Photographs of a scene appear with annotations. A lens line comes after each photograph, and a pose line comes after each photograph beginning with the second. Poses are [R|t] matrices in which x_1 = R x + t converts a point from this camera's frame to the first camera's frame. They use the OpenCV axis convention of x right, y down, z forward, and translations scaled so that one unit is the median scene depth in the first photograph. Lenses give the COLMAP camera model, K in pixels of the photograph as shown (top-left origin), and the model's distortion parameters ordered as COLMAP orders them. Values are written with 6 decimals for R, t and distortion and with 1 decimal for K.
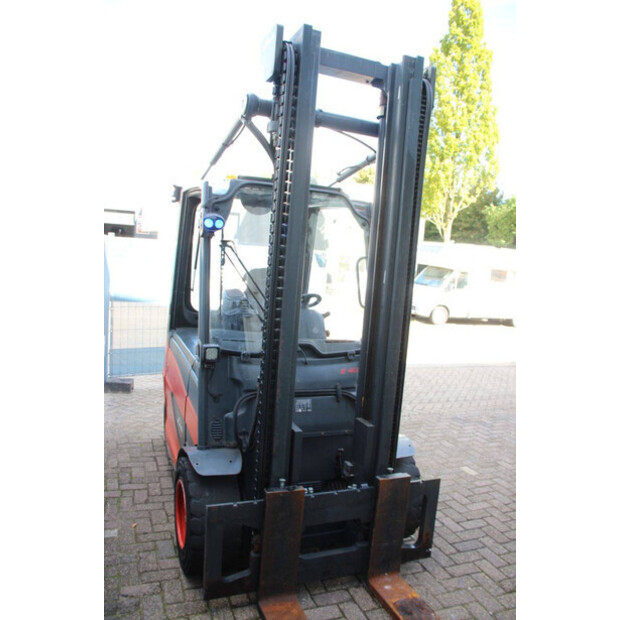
lens RADIAL K [[511.2, 0, 310.0], [0, 511.2, 310.0], [0, 0, 1]] dist [-0.180521, 0.166719]
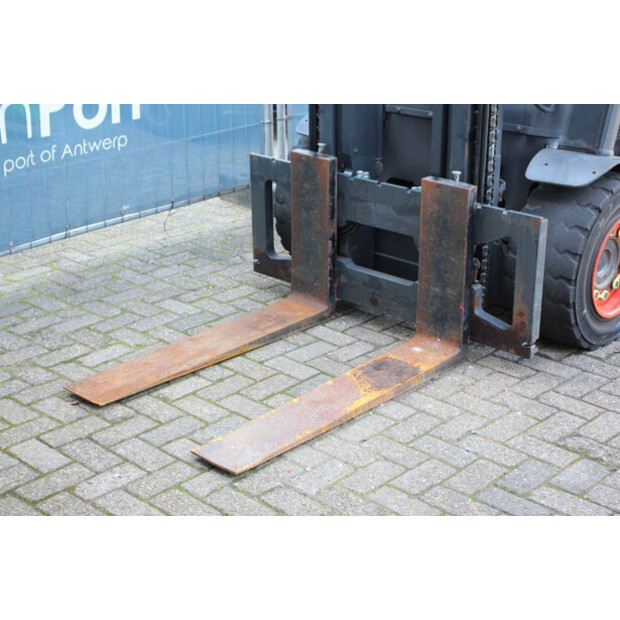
lens RADIAL K [[1080.2, 0, 310.0], [0, 1080.2, 310.0], [0, 0, 1]] dist [0.171713, 0.286566]
pose [[0.417779, 0.270119, -0.867465, 1.301442], [-0.044144, 0.959689, 0.277577, 0.113910], [0.907476, -0.077673, 0.412862, 0.263034]]
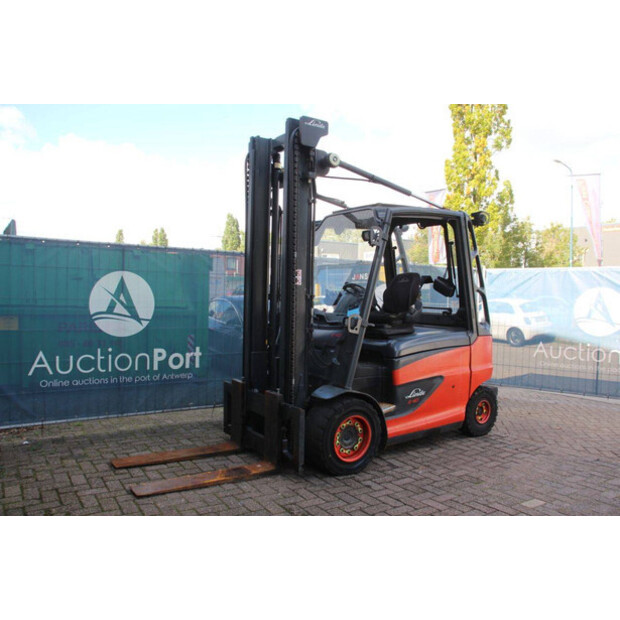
lens RADIAL K [[511.2, 0, 310.0], [0, 511.2, 310.0], [0, 0, 1]] dist [-0.180521, 0.166719]
pose [[0.212314, -0.035171, -0.976568, 1.633738], [-0.099862, 0.993339, -0.057486, 0.164657], [0.972086, 0.109727, 0.207388, 0.757588]]
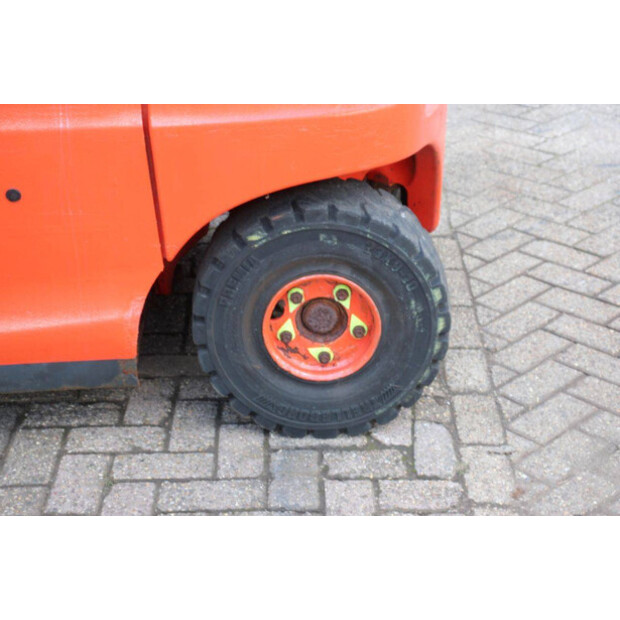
lens RADIAL K [[1459.7, 0, 310.0], [0, 1459.7, 310.0], [0, 0, 1]] dist [0.358949, 0.107340]
pose [[-0.356667, 0.375722, -0.855349, 0.831982], [-0.092812, 0.896784, 0.432624, -0.107299], [0.929610, 0.233689, -0.284982, 2.134892]]
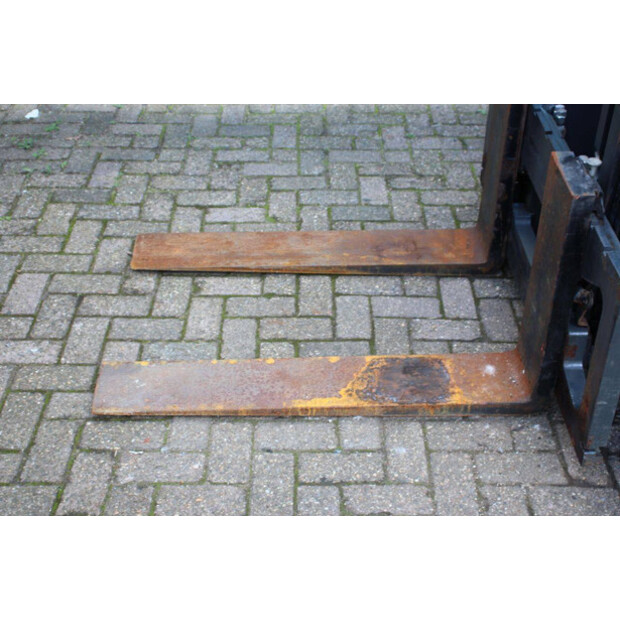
lens RADIAL K [[919.4, 0, 310.0], [0, 919.4, 310.0], [0, 0, 1]] dist [0.094110, -0.004419]
pose [[-0.357946, 0.500695, -0.788149, 0.881886], [-0.111760, 0.815034, 0.568532, 0.018229], [0.927030, 0.291588, -0.235781, 0.998470]]
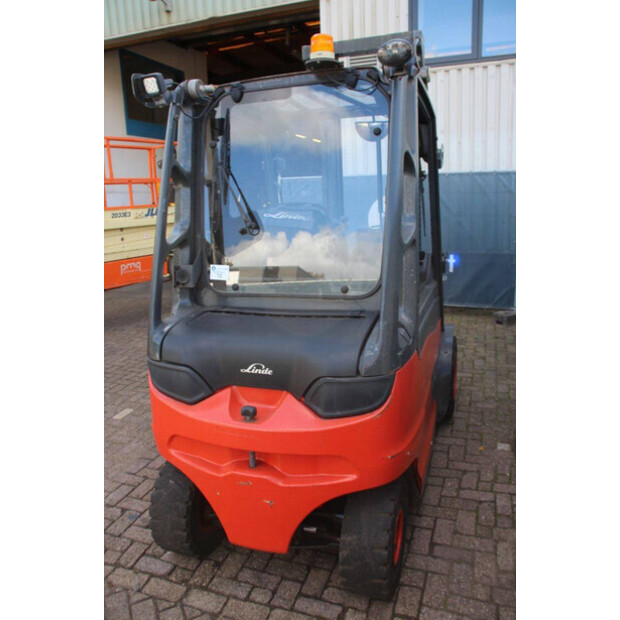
lens RADIAL K [[511.2, 0, 310.0], [0, 511.2, 310.0], [0, 0, 1]] dist [-0.180521, 0.166719]
pose [[-0.761397, -0.185182, 0.621274, -0.803816], [0.051477, 0.938038, 0.342686, -0.263687], [-0.646239, 0.292902, -0.704687, 2.234596]]
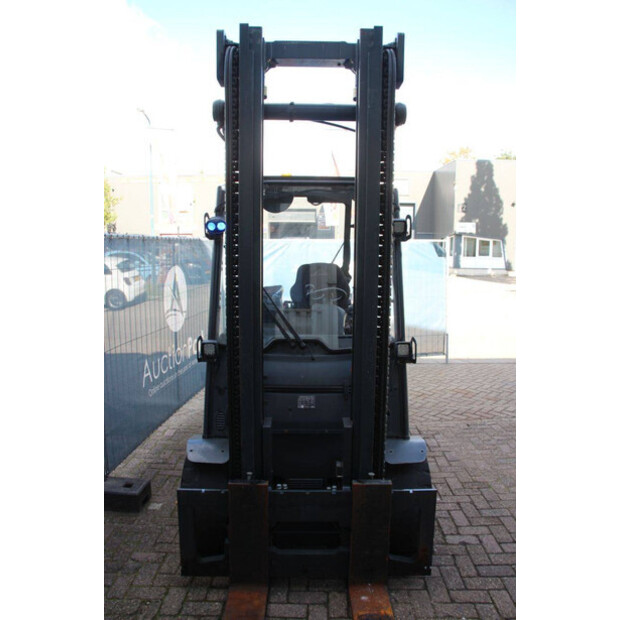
lens RADIAL K [[511.2, 0, 310.0], [0, 511.2, 310.0], [0, 0, 1]] dist [-0.180521, 0.166719]
pose [[0.927452, -0.017478, -0.373535, 0.409338], [0.023883, 0.999636, 0.012525, -0.004388], [0.373180, -0.020537, 0.927532, 0.092343]]
